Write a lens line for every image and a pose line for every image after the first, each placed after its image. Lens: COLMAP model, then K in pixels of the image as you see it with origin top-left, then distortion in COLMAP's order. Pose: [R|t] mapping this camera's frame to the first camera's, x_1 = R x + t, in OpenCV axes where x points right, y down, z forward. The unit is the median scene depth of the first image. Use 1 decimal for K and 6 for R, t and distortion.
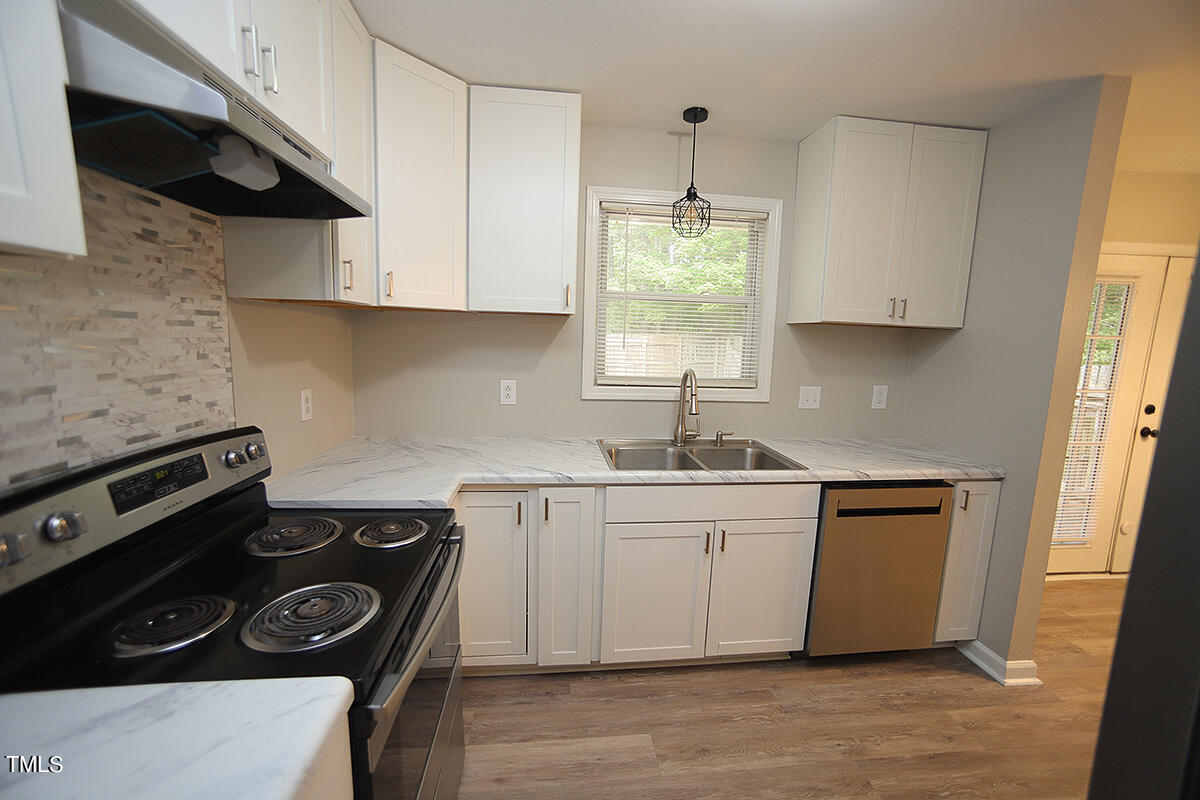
lens RADIAL K [[475.0, 0, 600.6], [0, 475.0, 399.2], [0, 0, 1]] dist [-0.025645, 0.000559]
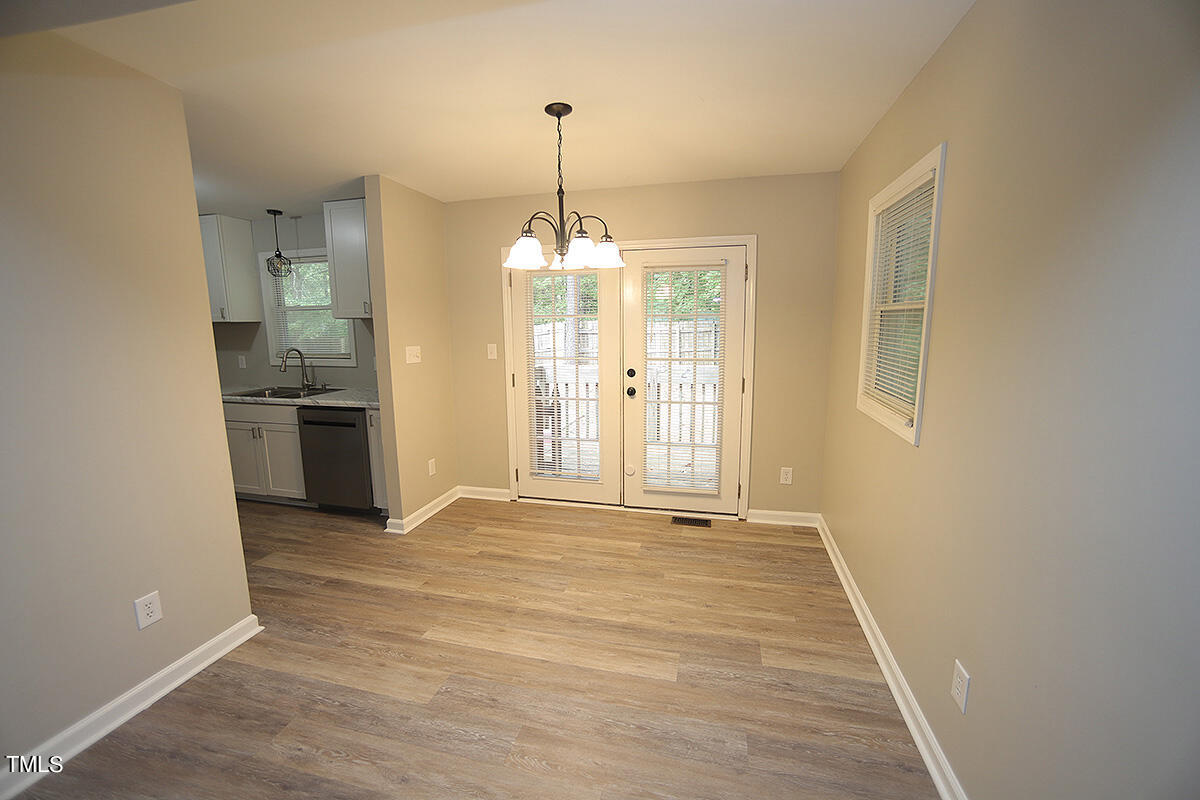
lens RADIAL K [[475.0, 0, 591.9], [0, 475.0, 392.3], [0, 0, 1]] dist [-0.025645, 0.000559]
pose [[0.934538, 0.014069, -0.355585, 2.164931], [-0.012587, 0.999900, 0.006481, 0.093229], [0.355641, -0.001581, 0.934621, -0.330355]]
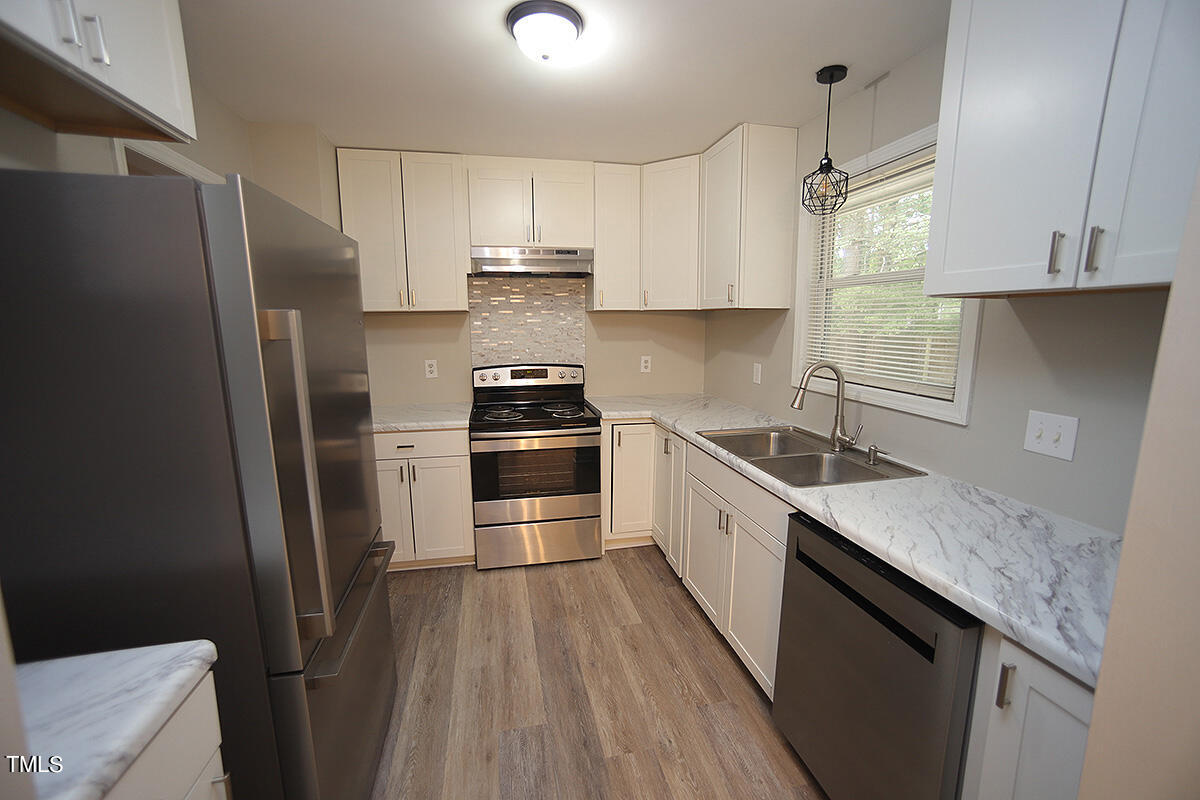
lens RADIAL K [[475.0, 0, 597.8], [0, 475.0, 396.3], [0, 0, 1]] dist [-0.025645, 0.000559]
pose [[0.108159, 0.127494, -0.985924, 1.142718], [-0.129170, 0.985138, 0.113222, -0.048077], [0.985706, 0.115106, 0.123020, 0.544445]]
